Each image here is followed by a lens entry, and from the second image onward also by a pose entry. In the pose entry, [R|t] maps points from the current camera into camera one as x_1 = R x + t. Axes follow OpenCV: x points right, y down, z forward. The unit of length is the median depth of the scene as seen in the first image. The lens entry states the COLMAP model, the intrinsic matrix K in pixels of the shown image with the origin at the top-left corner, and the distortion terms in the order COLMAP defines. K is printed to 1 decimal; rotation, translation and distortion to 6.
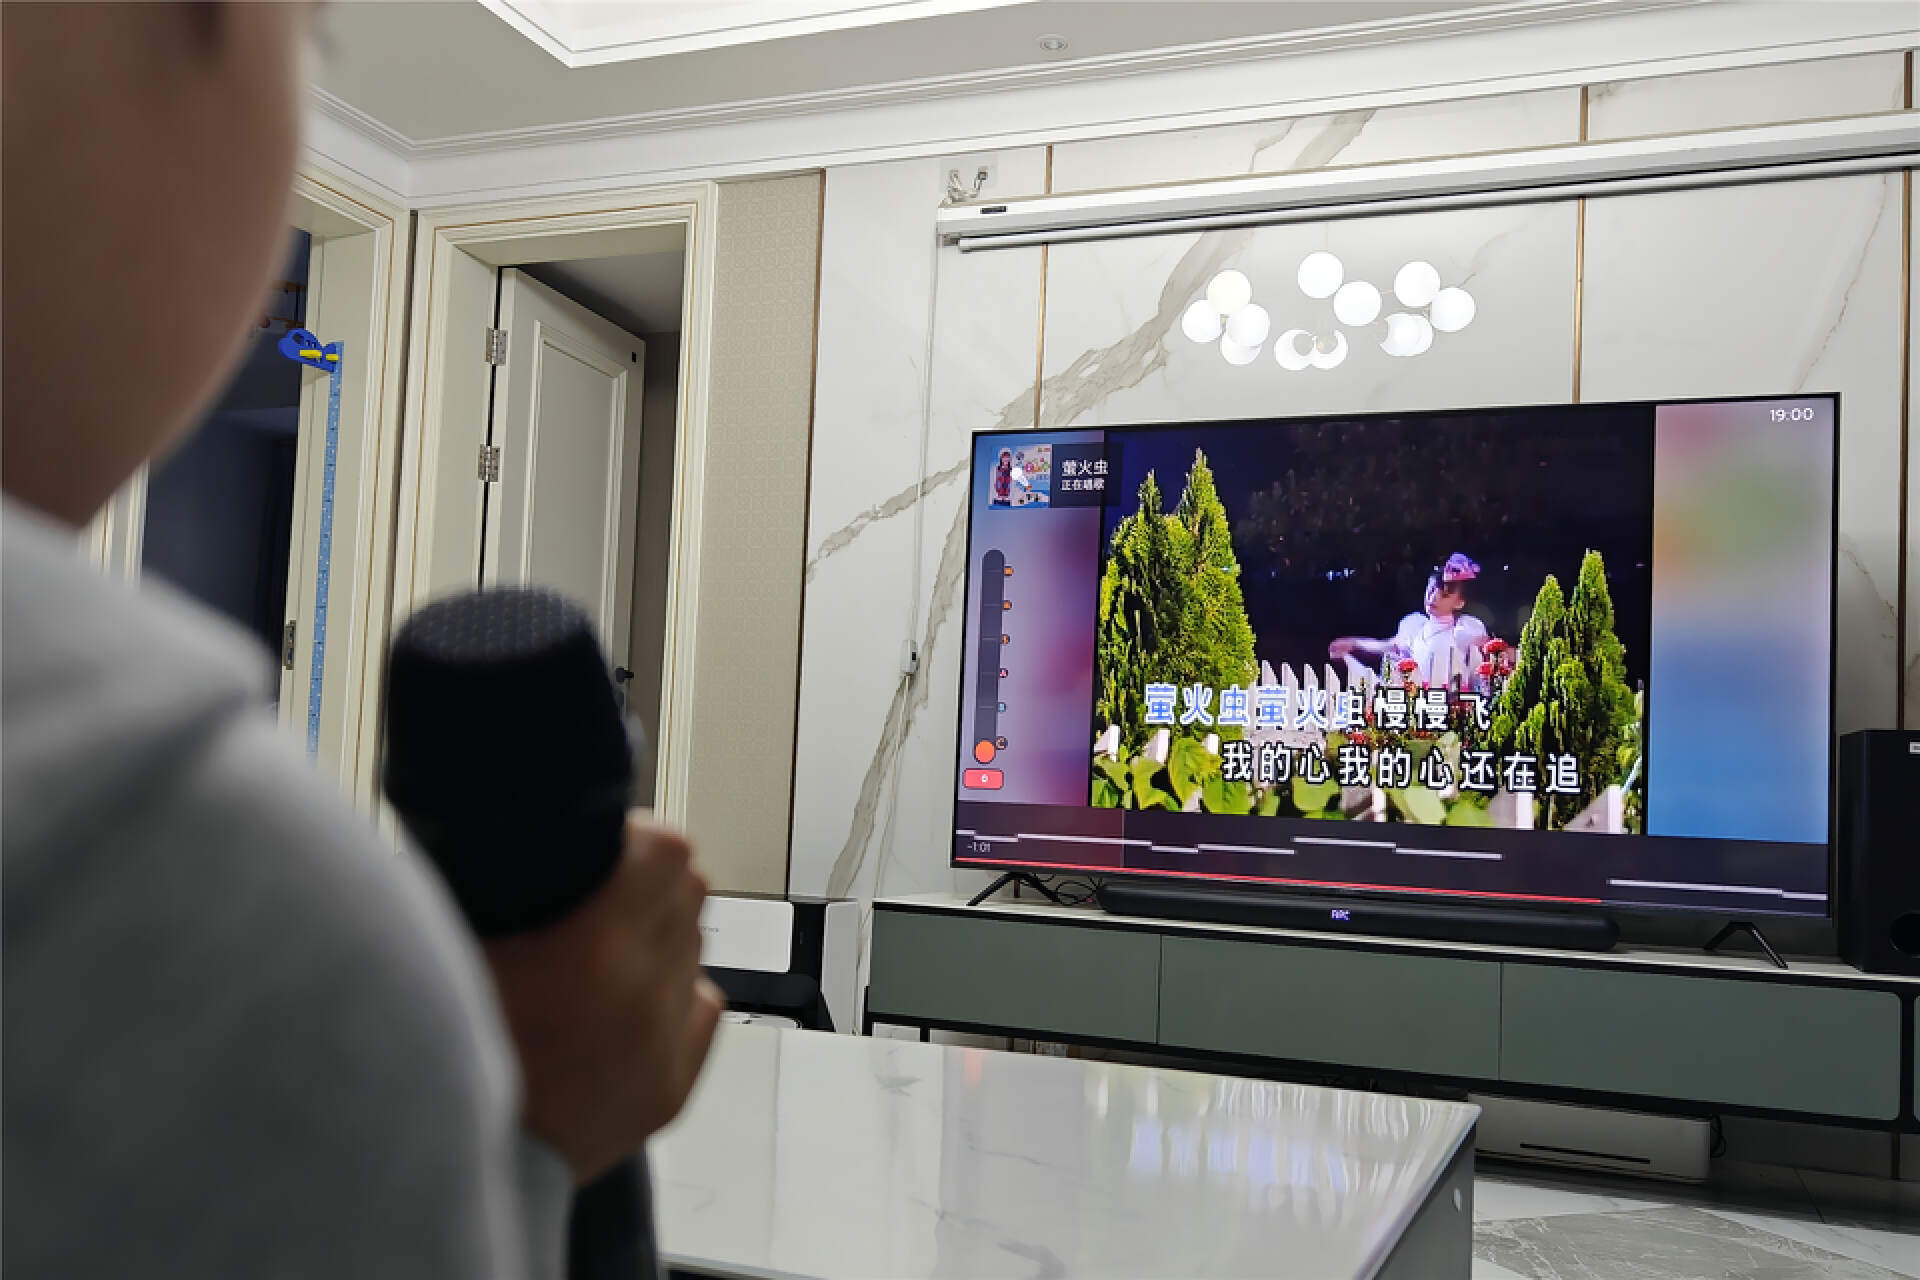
lens RADIAL K [[1601.0, 0, 963.3], [0, 1601.0, 702.8], [0, 0, 1]] dist [0.096216, -0.204324]
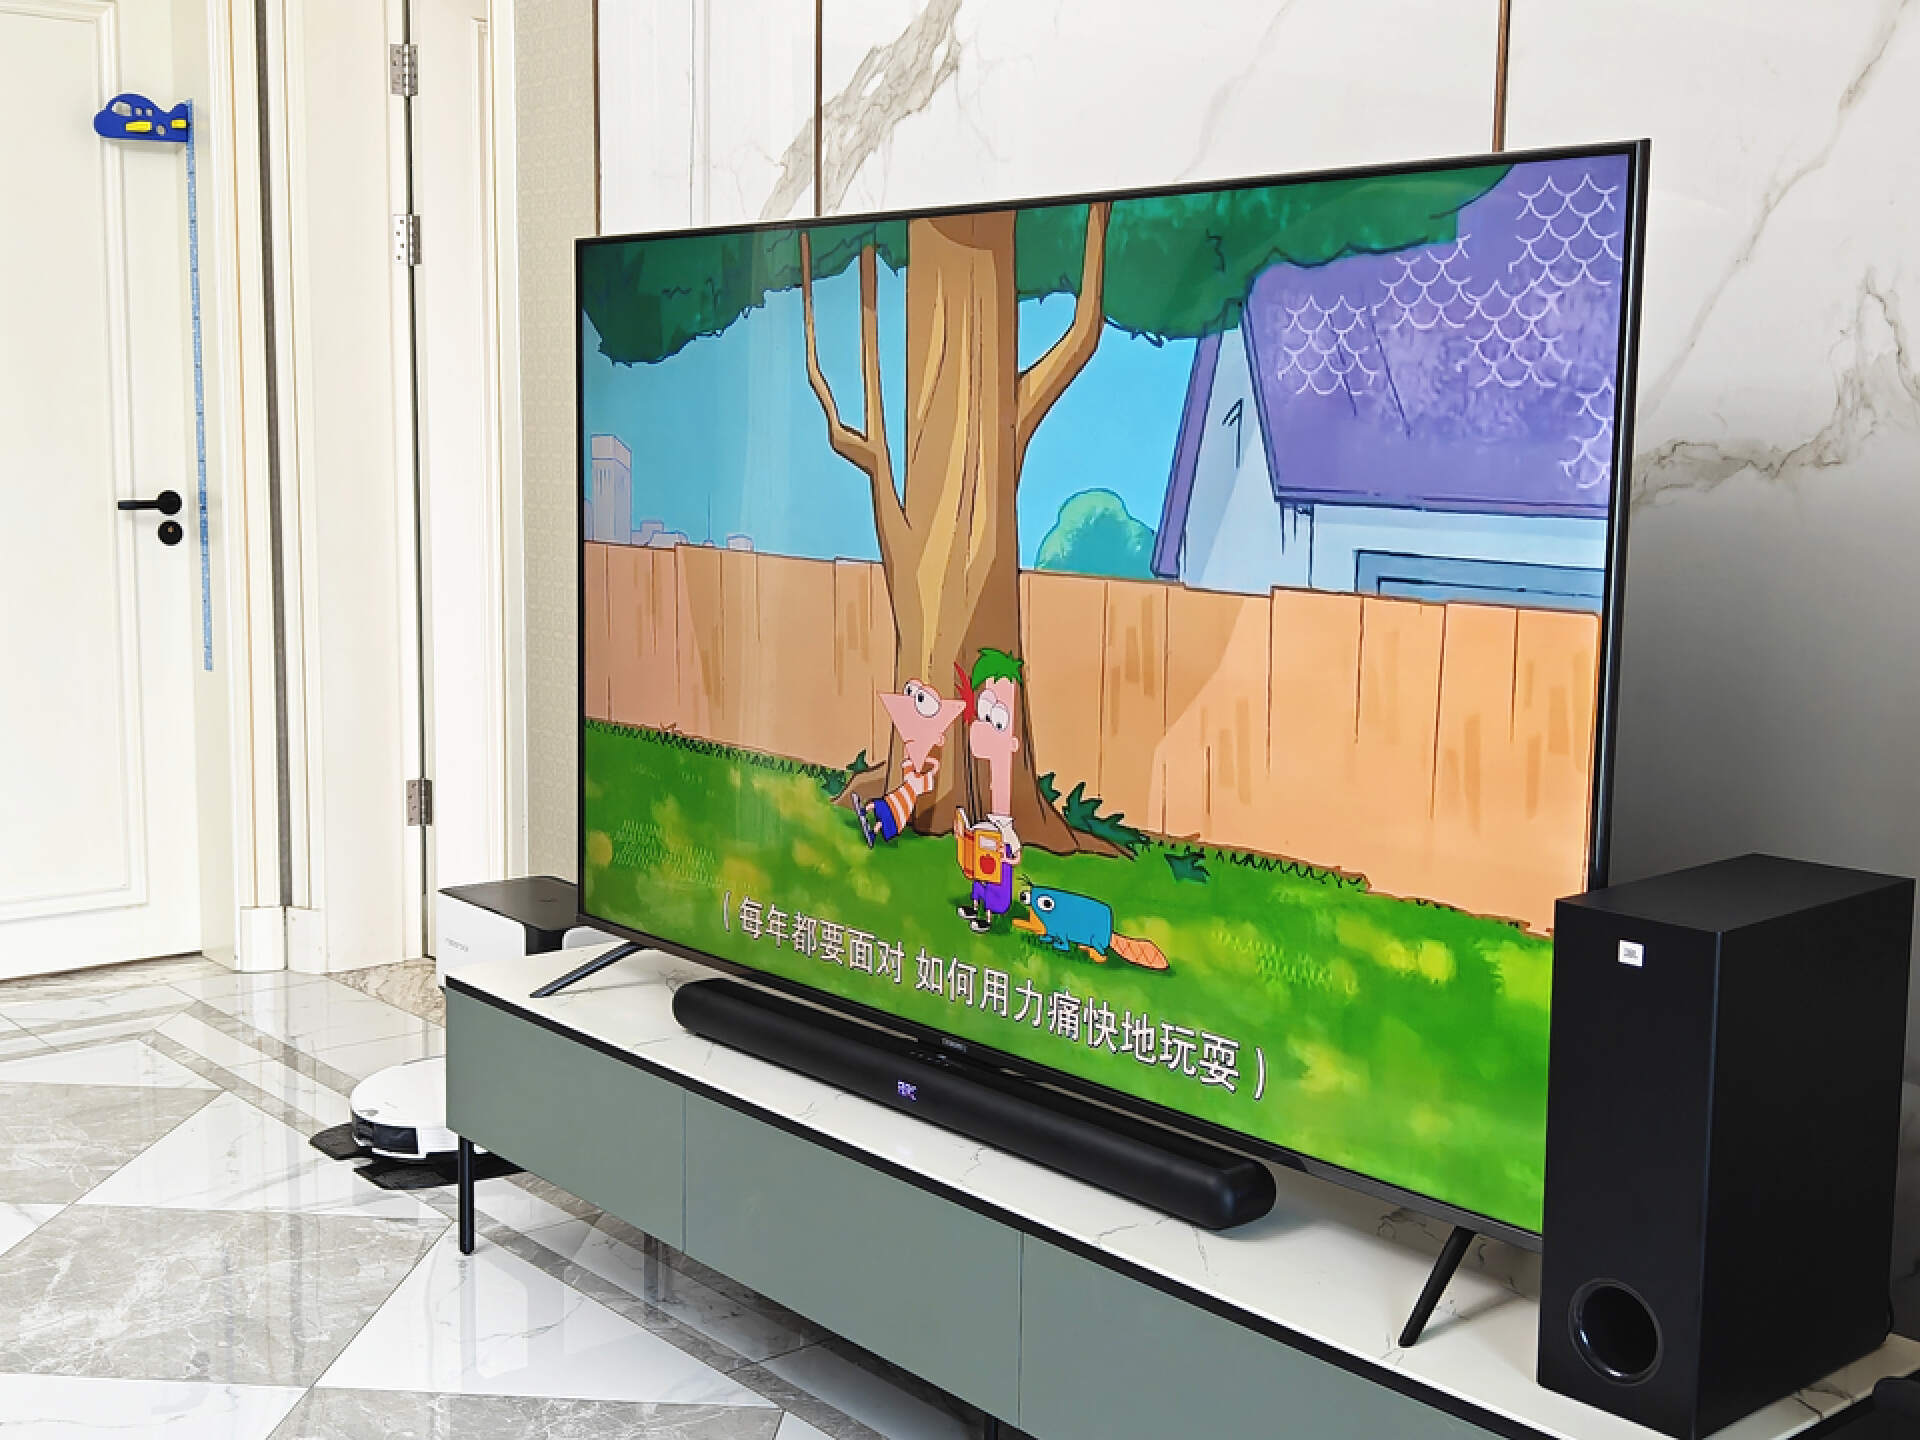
lens RADIAL K [[2254.6, 0, 960.0], [0, 2254.6, 720.0], [0, 0, 1]] dist [0.137076, -0.406424]
pose [[0.879364, 0.032161, -0.475063, 0.505764], [0.050803, 0.985684, 0.160768, -0.106743], [0.473433, -0.165508, 0.865141, 0.245087]]
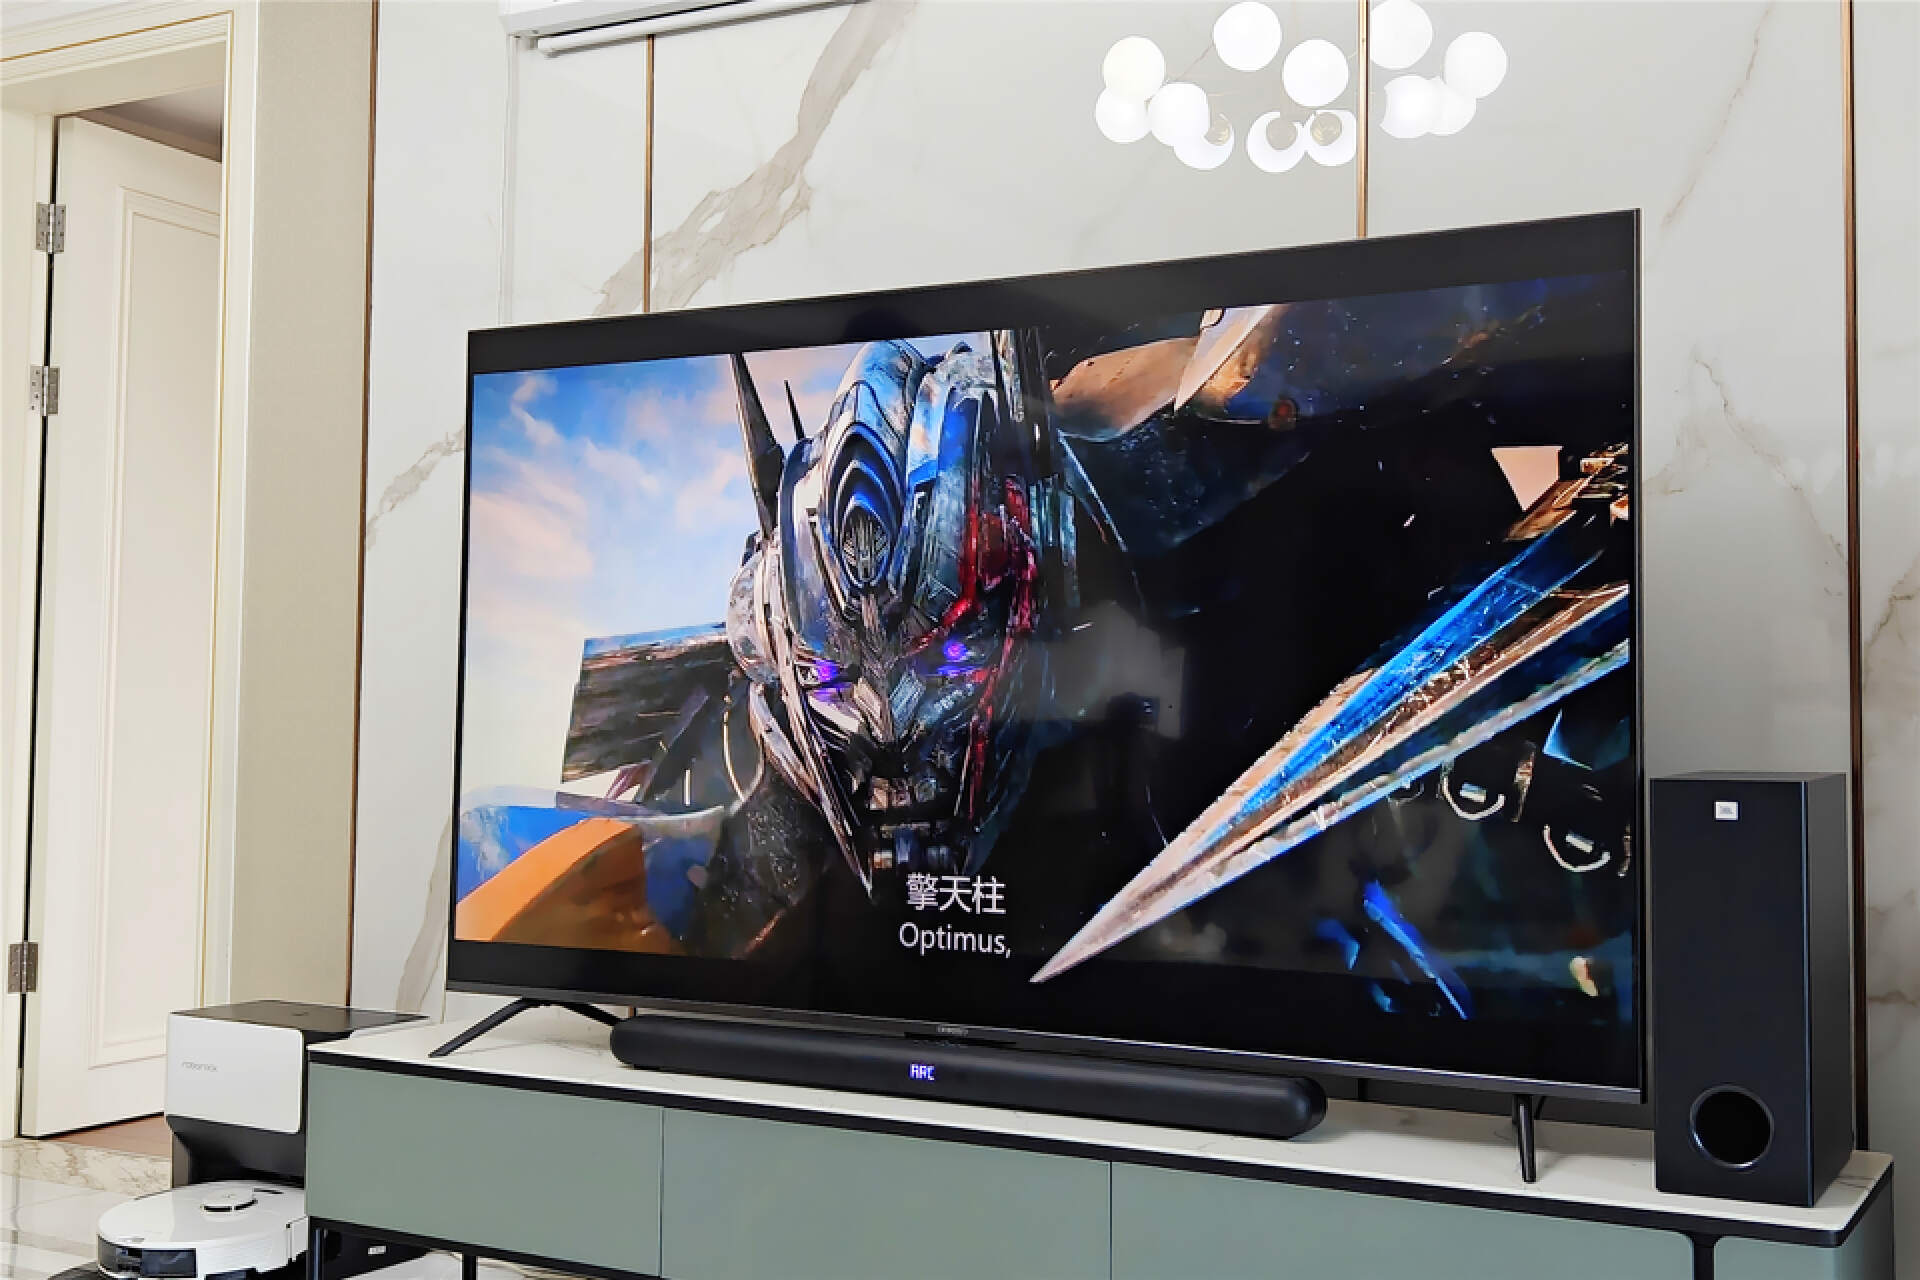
lens RADIAL K [[2126.3, 0, 965.1], [0, 2126.3, 594.6], [0, 0, 1]] dist [0.132146, -0.332537]
pose [[0.989350, -0.041674, -0.139466, 0.296575], [0.040762, 0.999125, -0.009395, -0.037848], [0.139735, 0.003610, 0.990182, 0.129154]]
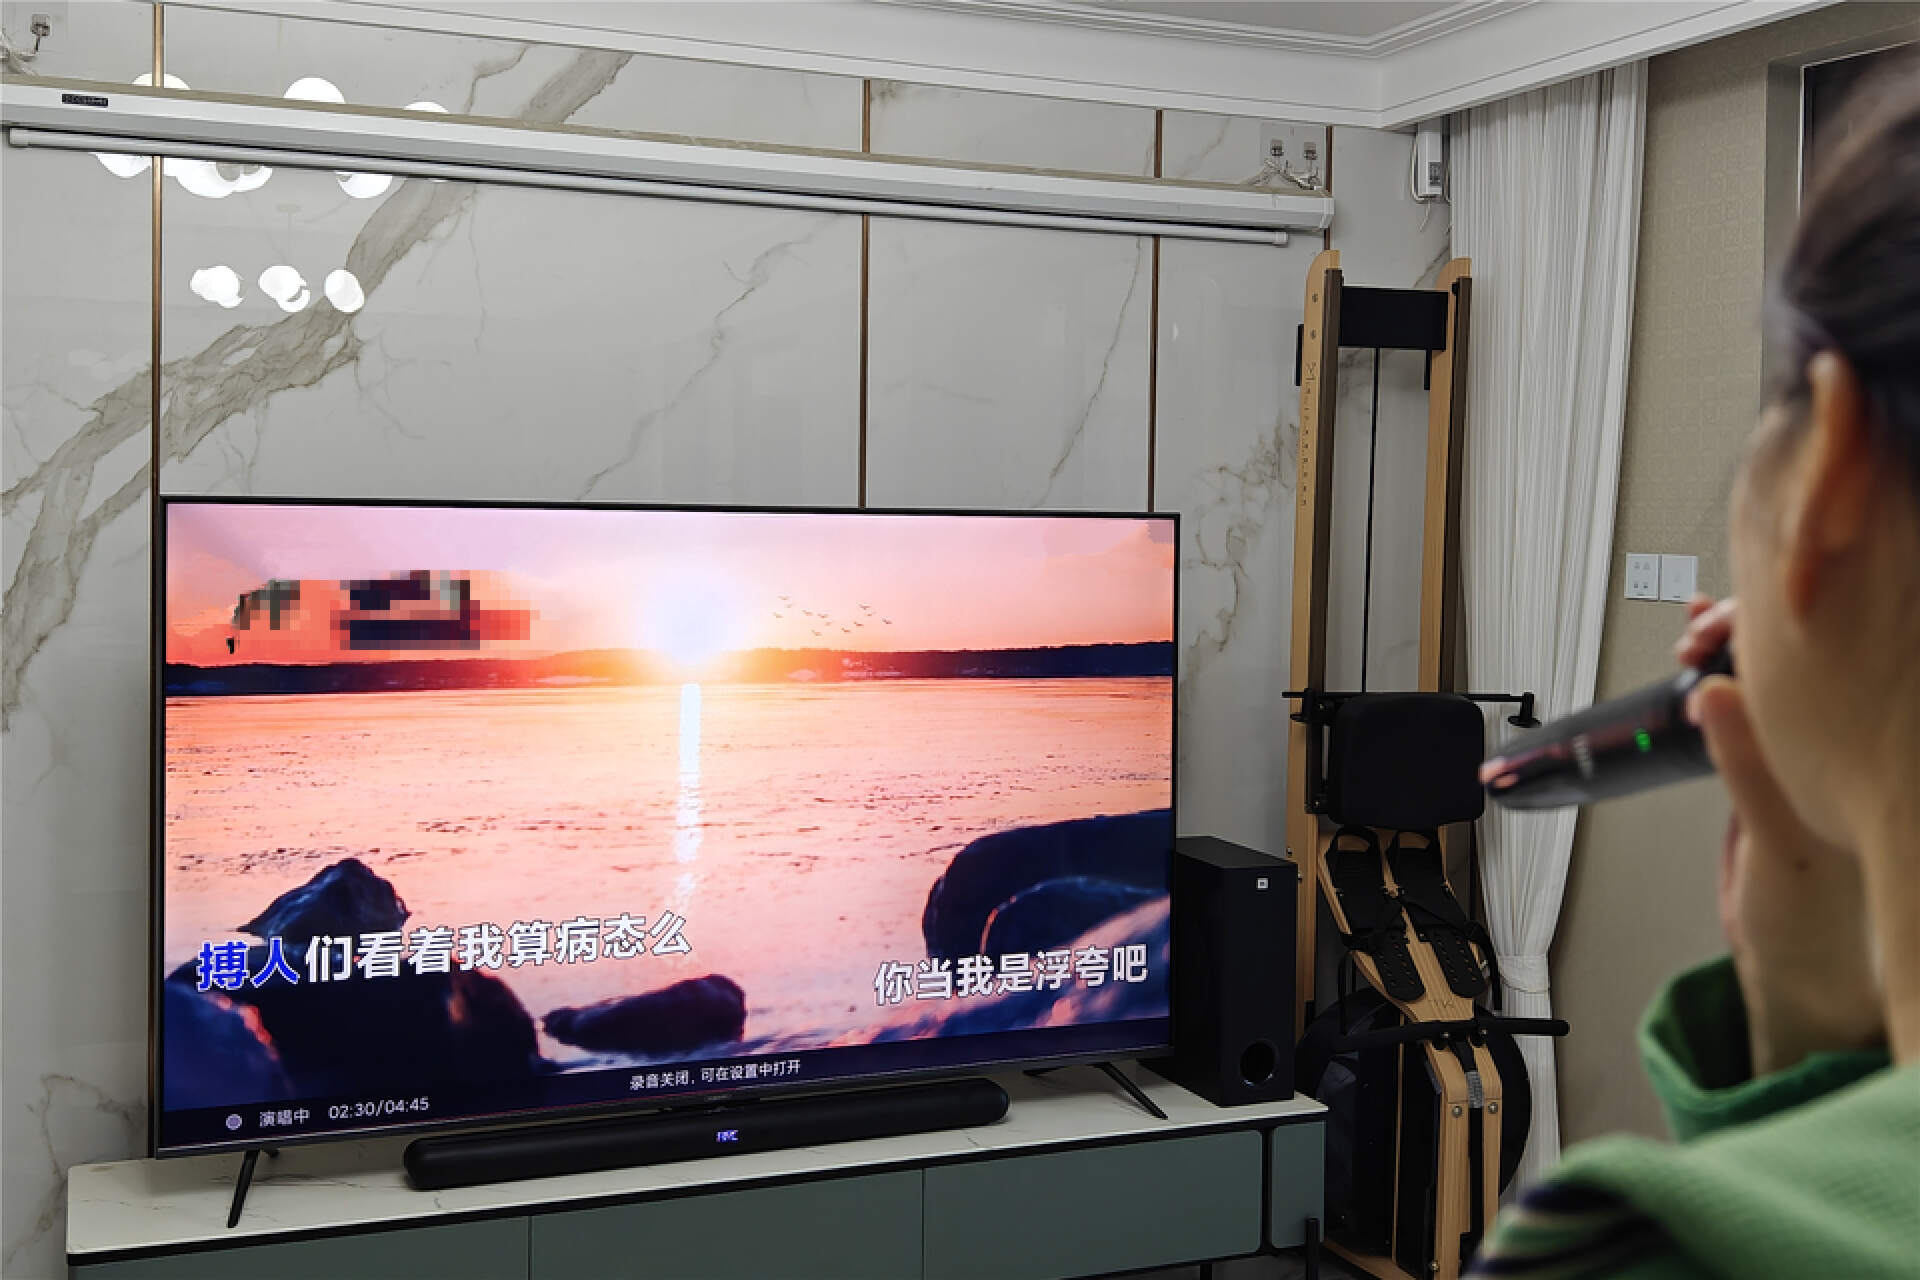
lens RADIAL K [[2059.7, 0, 956.3], [0, 2059.7, 566.3], [0, 0, 1]] dist [0.102567, -0.232629]
pose [[0.716031, -0.047692, 0.696437, -0.318046], [-0.019569, 0.995900, 0.088318, -0.198436], [-0.697794, -0.076867, 0.712163, 0.149248]]
